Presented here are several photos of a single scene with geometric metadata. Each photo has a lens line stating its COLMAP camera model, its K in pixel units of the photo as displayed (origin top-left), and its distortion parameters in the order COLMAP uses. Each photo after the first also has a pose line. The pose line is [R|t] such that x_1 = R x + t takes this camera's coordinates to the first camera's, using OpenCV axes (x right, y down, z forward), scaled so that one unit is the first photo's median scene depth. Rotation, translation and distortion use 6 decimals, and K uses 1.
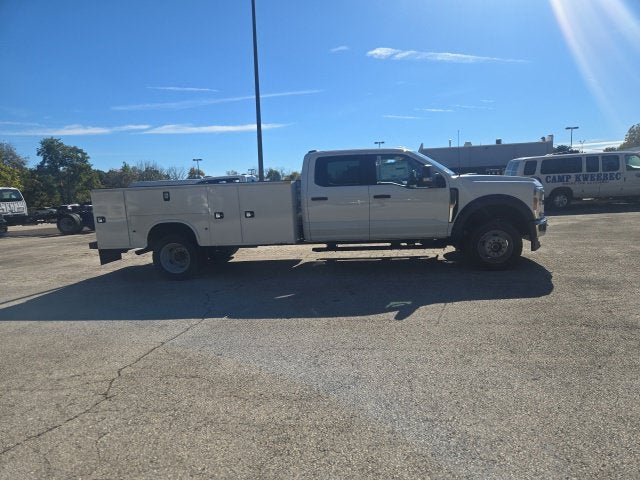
lens RADIAL K [[433.1, 0, 323.2], [0, 433.1, 245.5], [0, 0, 1]] dist [0.069115, -0.056998]
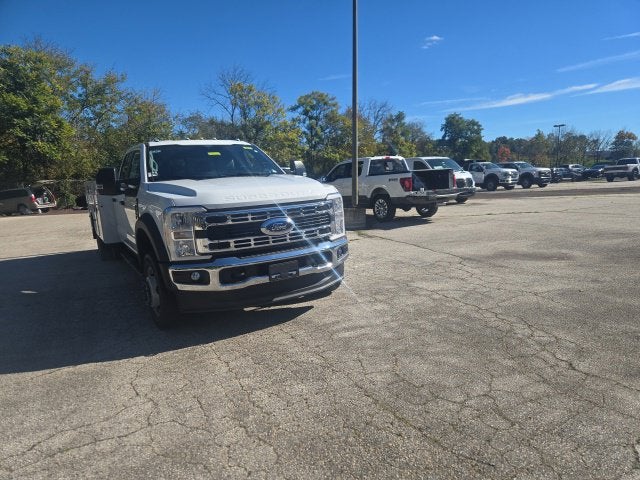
lens RADIAL K [[433.1, 0, 324.6], [0, 433.1, 248.3], [0, 0, 1]] dist [0.069115, -0.056998]
pose [[0.624395, 0.149493, -0.766670, 1.008222], [-0.090042, 0.988747, 0.119463, -0.157408], [0.775901, -0.005560, 0.630830, 0.746301]]
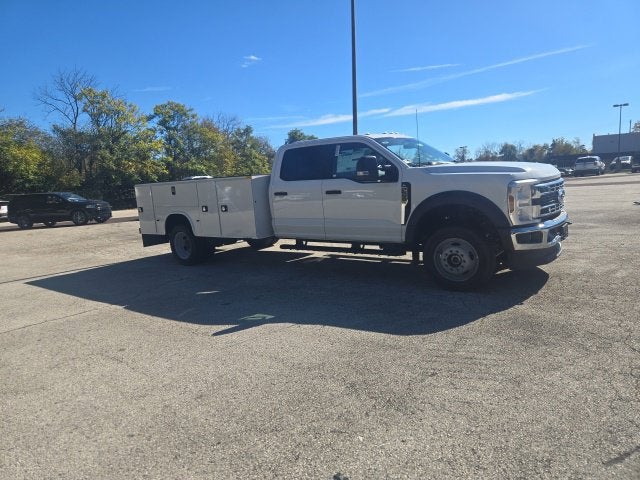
lens RADIAL K [[433.1, 0, 315.8], [0, 433.1, 239.9], [0, 0, 1]] dist [0.069115, -0.056998]
pose [[0.860725, 0.059960, -0.505527, 0.539820], [-0.041963, 0.998017, 0.046925, -0.054141], [0.507338, -0.019176, 0.861534, 0.214797]]
